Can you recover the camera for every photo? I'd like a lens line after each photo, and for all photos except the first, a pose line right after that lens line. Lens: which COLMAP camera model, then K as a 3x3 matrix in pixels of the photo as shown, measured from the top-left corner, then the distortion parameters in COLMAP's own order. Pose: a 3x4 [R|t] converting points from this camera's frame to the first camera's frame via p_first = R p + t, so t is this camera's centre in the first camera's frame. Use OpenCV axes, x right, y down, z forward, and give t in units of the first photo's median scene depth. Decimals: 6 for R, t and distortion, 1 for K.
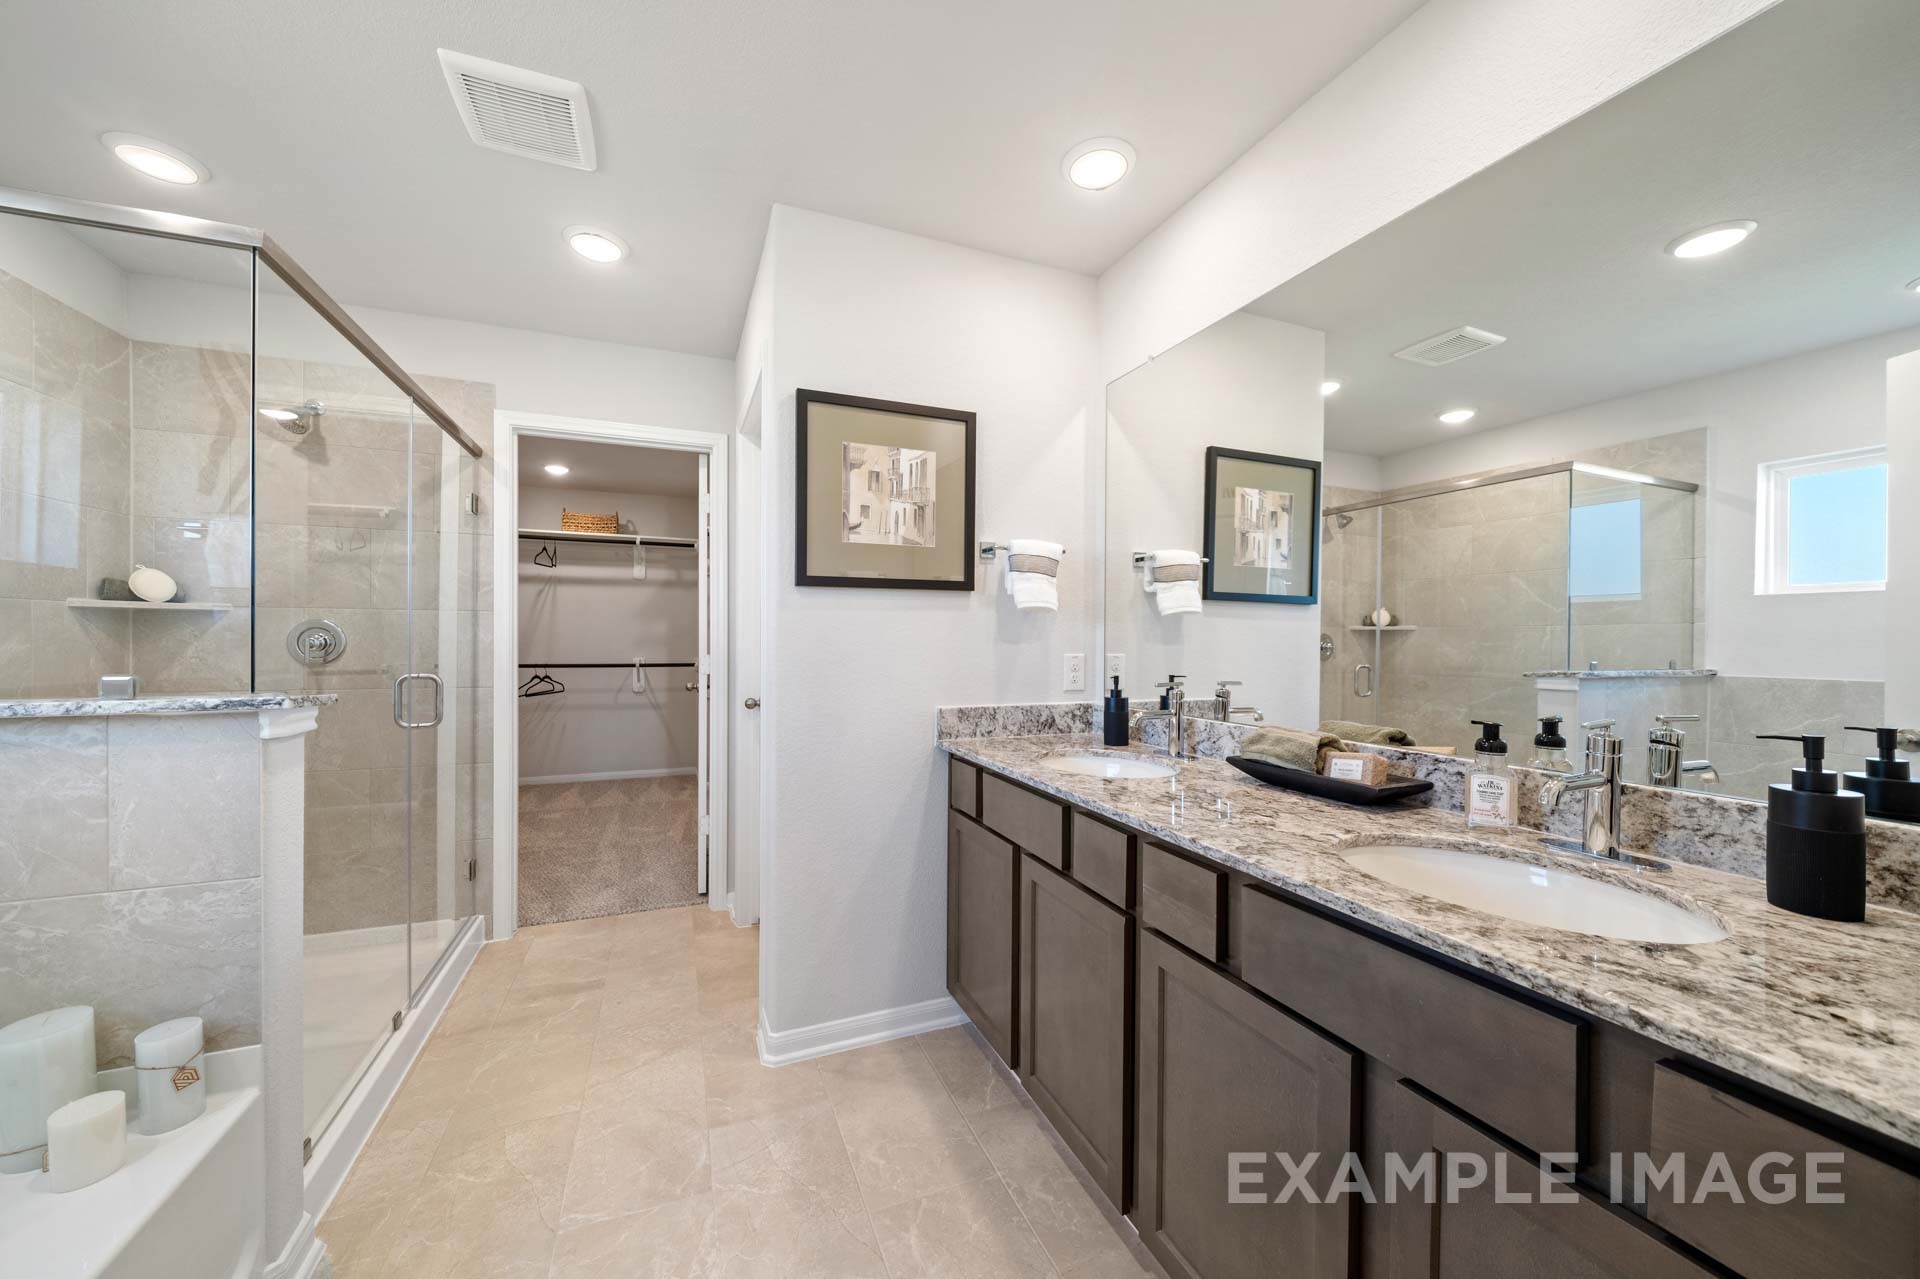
lens RADIAL K [[706.0, 0, 936.6], [0, 706.0, 640.1], [0, 0, 1]] dist [-0.008890, 0.000022]
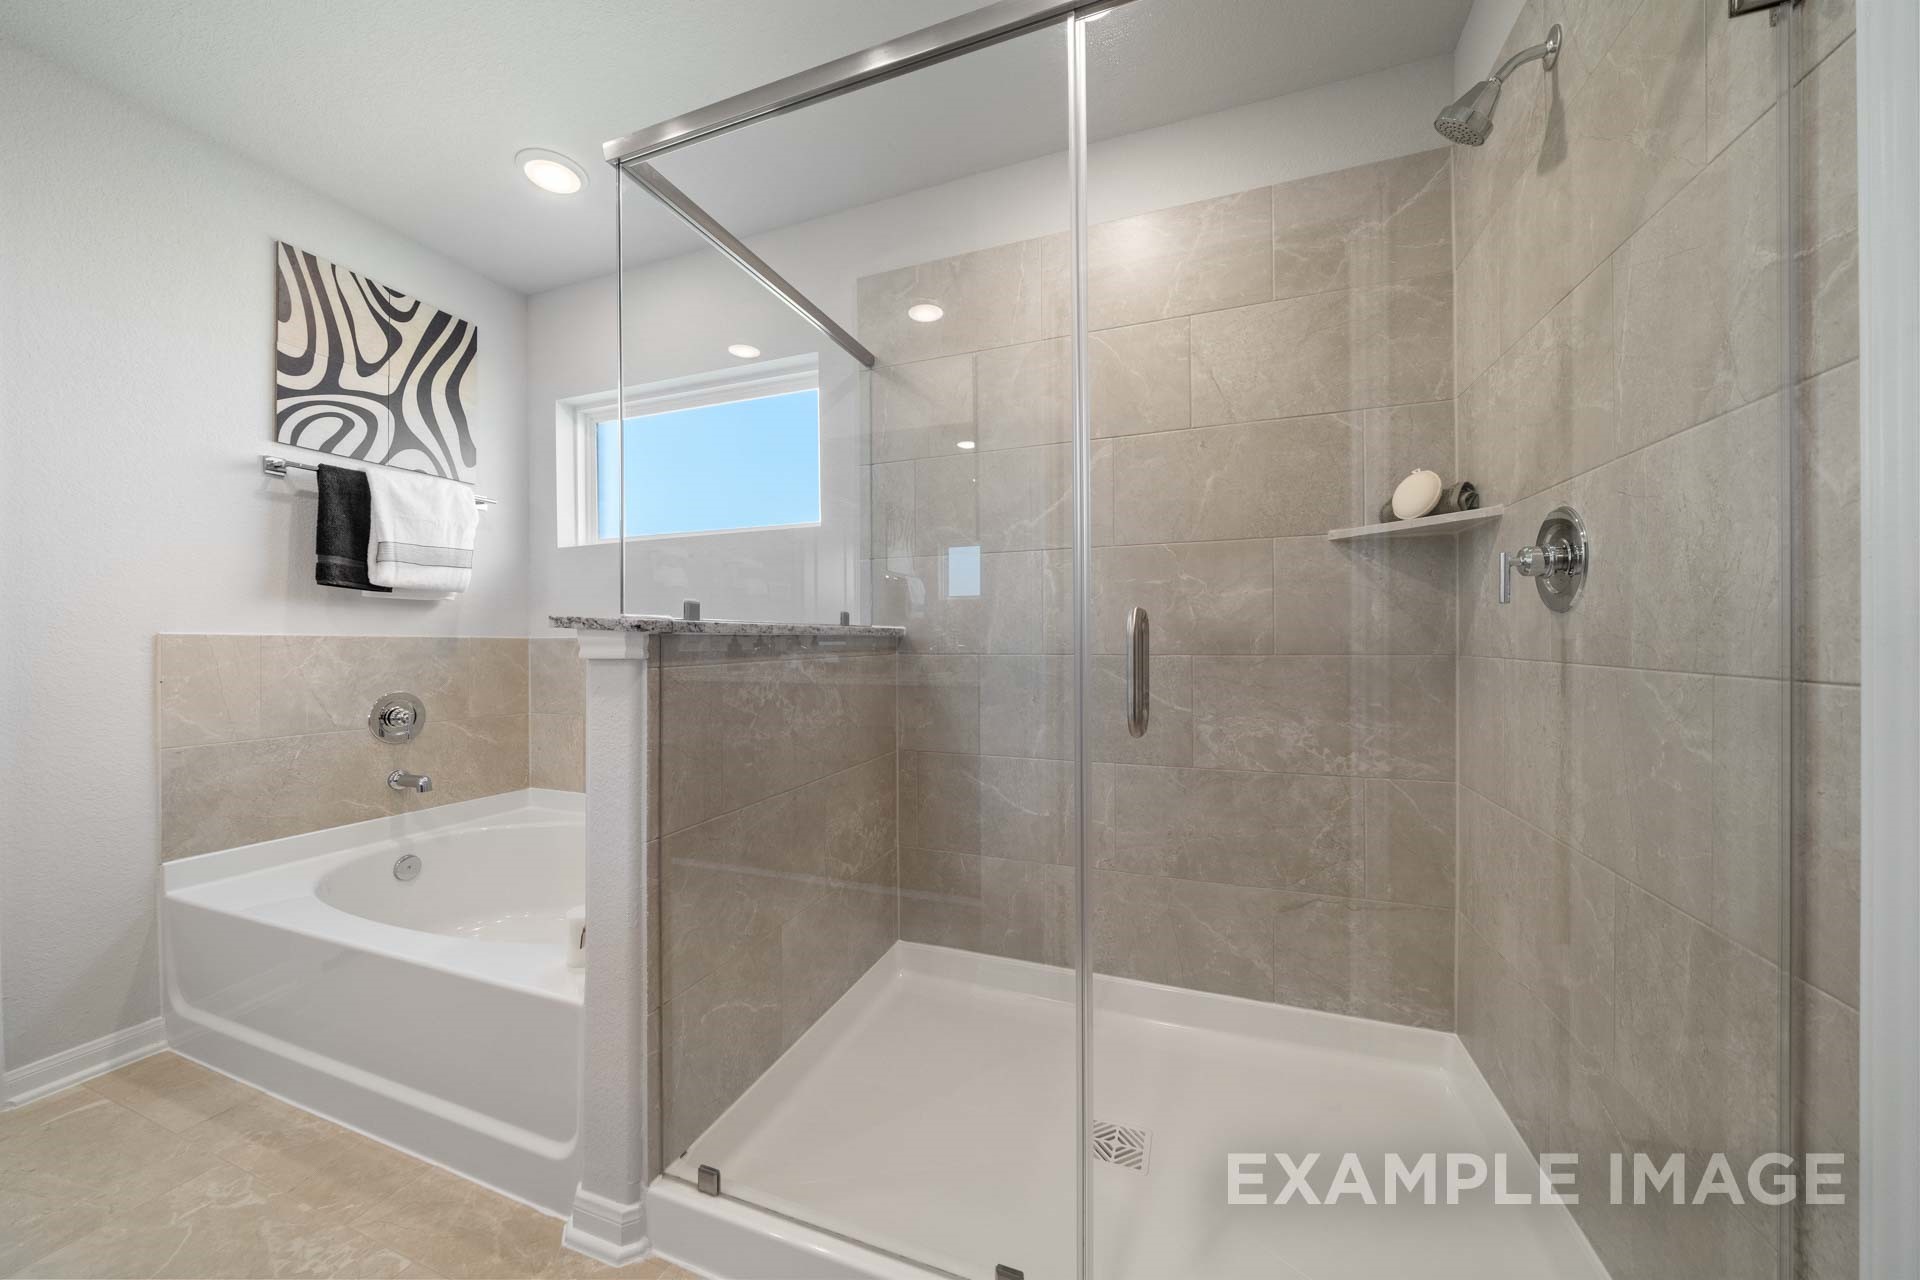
lens RADIAL K [[706.0, 0, 936.6], [0, 706.0, 640.6], [0, 0, 1]] dist [-0.008890, 0.000022]
pose [[-0.692329, -0.001938, -0.721579, -0.257818], [-0.005856, 0.999979, 0.002933, 0.053453], [0.721558, 0.006256, -0.692326, 0.951386]]
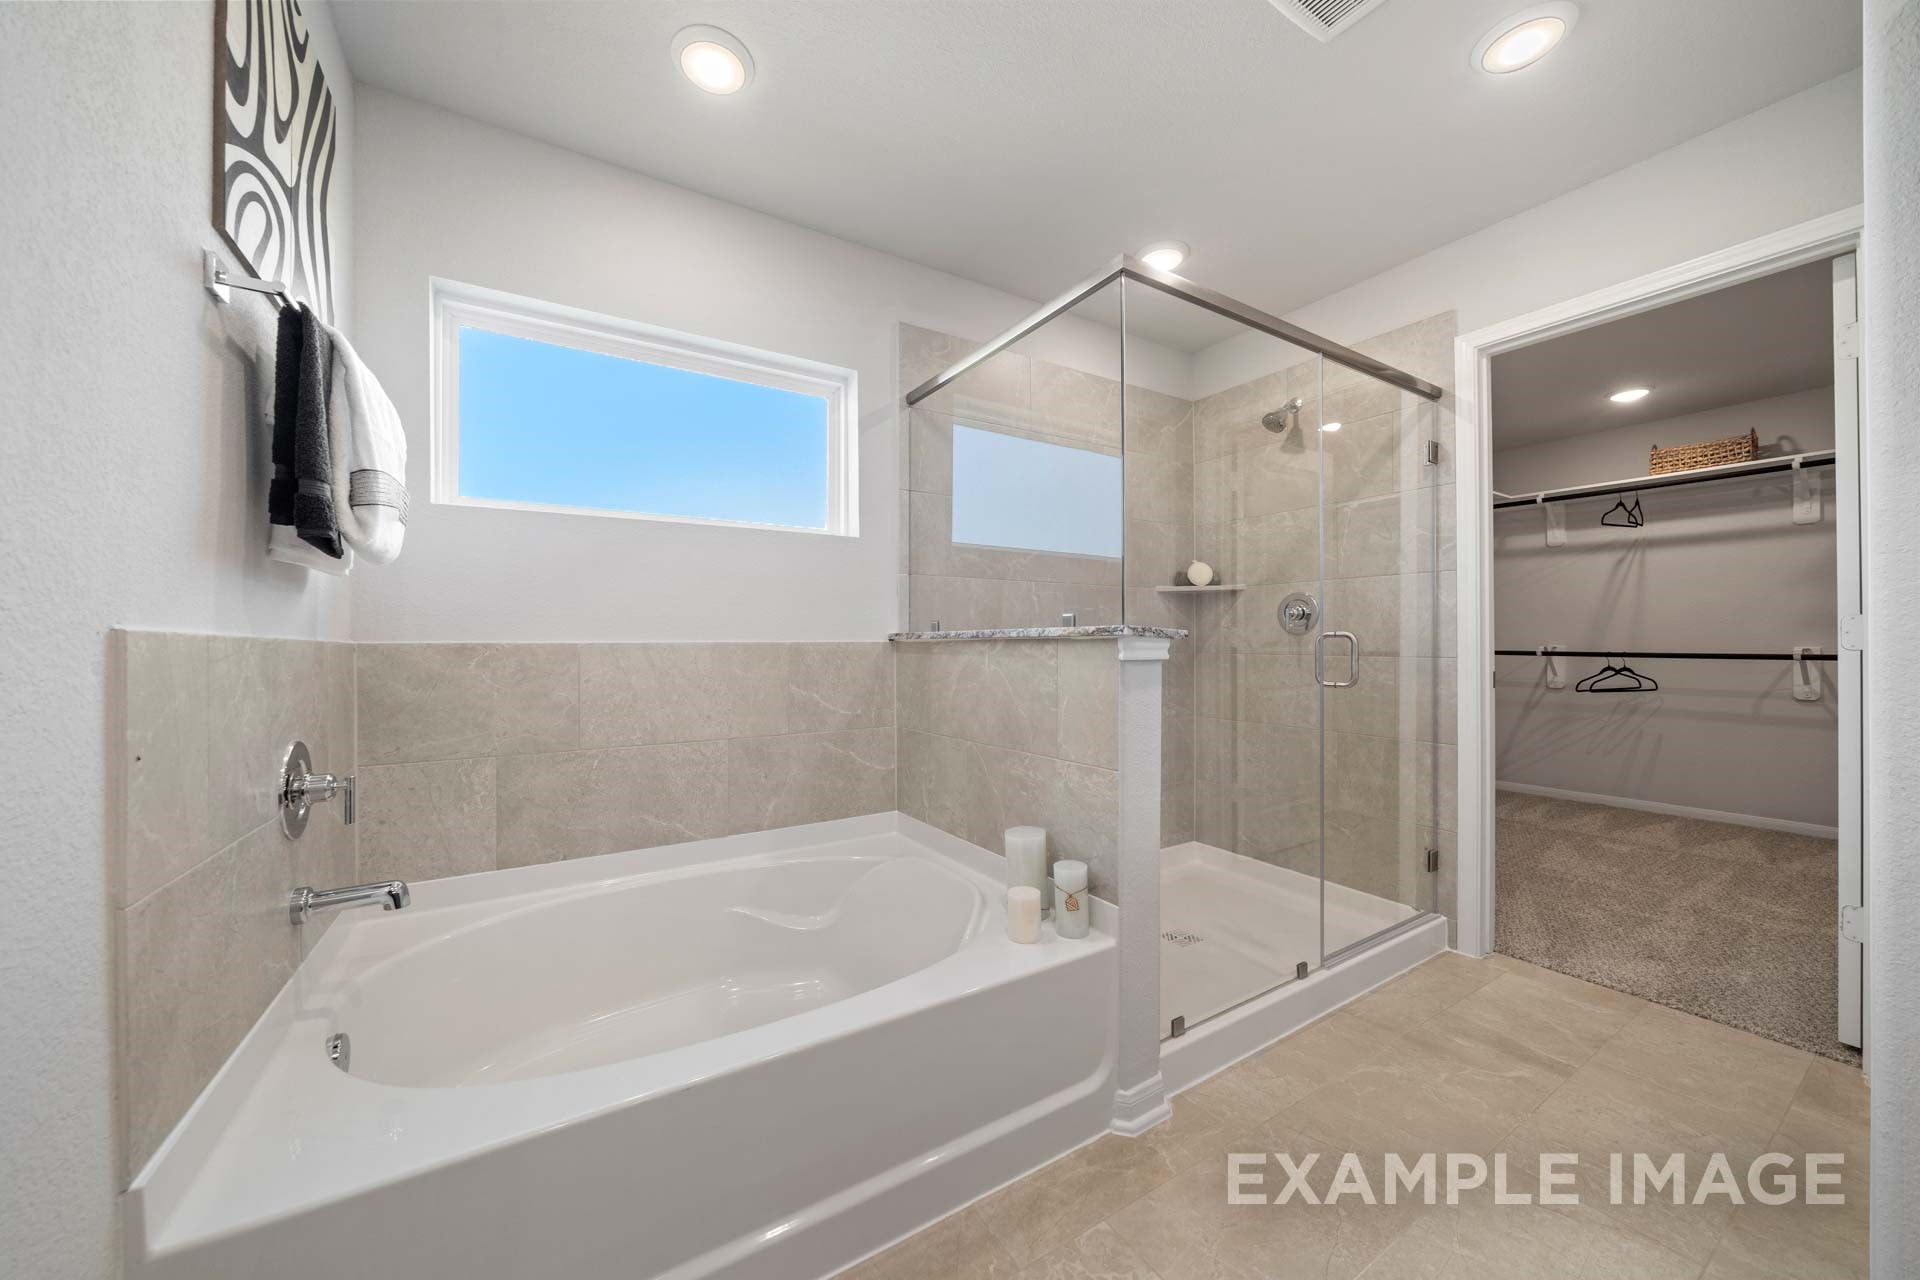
lens RADIAL K [[669.4, 0, 941.8], [0, 669.4, 643.2], [0, 0, 1]] dist [-0.002278, 0.000414]
pose [[0.169831, -0.004106, -0.985465, 0.075221], [-0.006650, 0.999964, -0.005313, 0.057995], [0.985451, 0.007456, 0.169797, 0.236689]]
